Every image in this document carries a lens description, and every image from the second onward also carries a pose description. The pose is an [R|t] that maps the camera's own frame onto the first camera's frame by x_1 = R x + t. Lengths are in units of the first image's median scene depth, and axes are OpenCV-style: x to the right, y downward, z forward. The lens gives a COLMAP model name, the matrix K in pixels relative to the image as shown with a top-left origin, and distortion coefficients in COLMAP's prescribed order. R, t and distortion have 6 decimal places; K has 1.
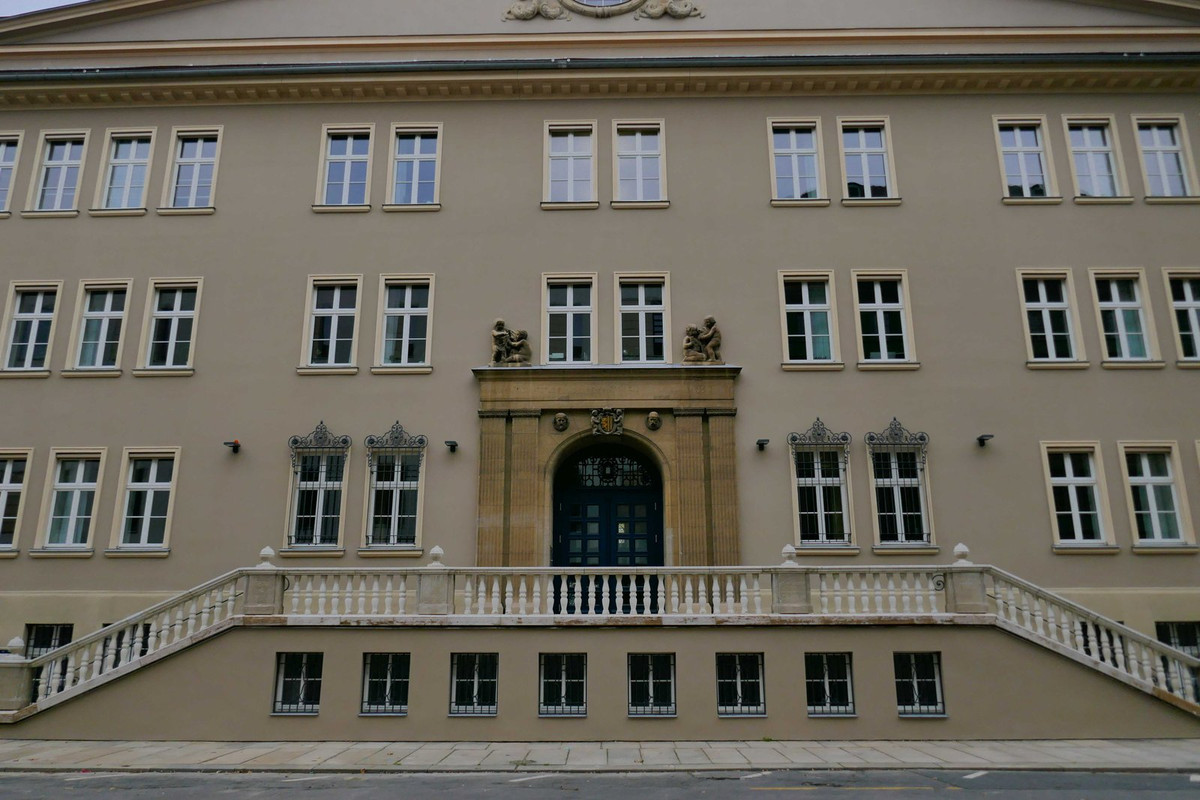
lens RADIAL K [[834.4, 0, 600.0], [0, 834.4, 400.0], [0, 0, 1]] dist [0.005552, -0.030865]
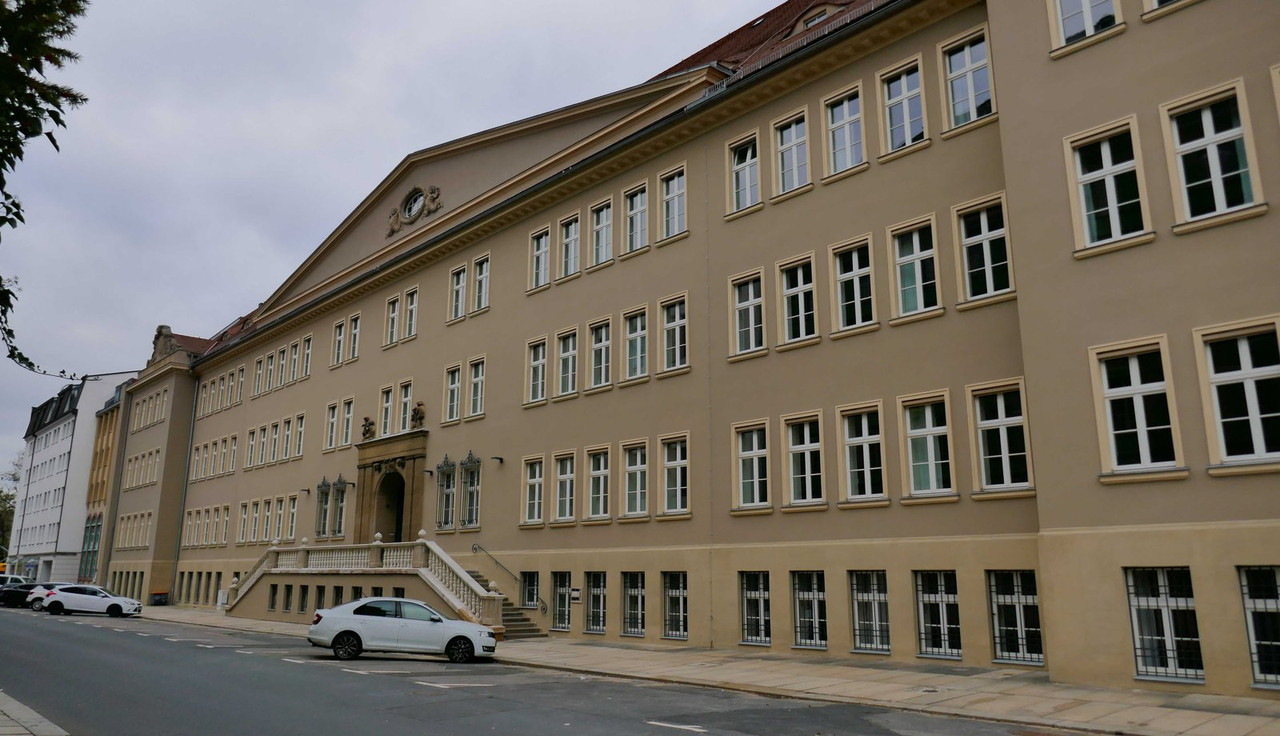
lens RADIAL K [[905.5, 0, 640.0], [0, 905.5, 368.0], [0, 0, 1]] dist [0.000821, 0.000390]
pose [[0.694375, -0.159019, -0.701824, 0.816065], [0.190215, 0.981150, -0.034113, -0.006135], [0.694019, -0.109810, 0.711533, -0.018369]]
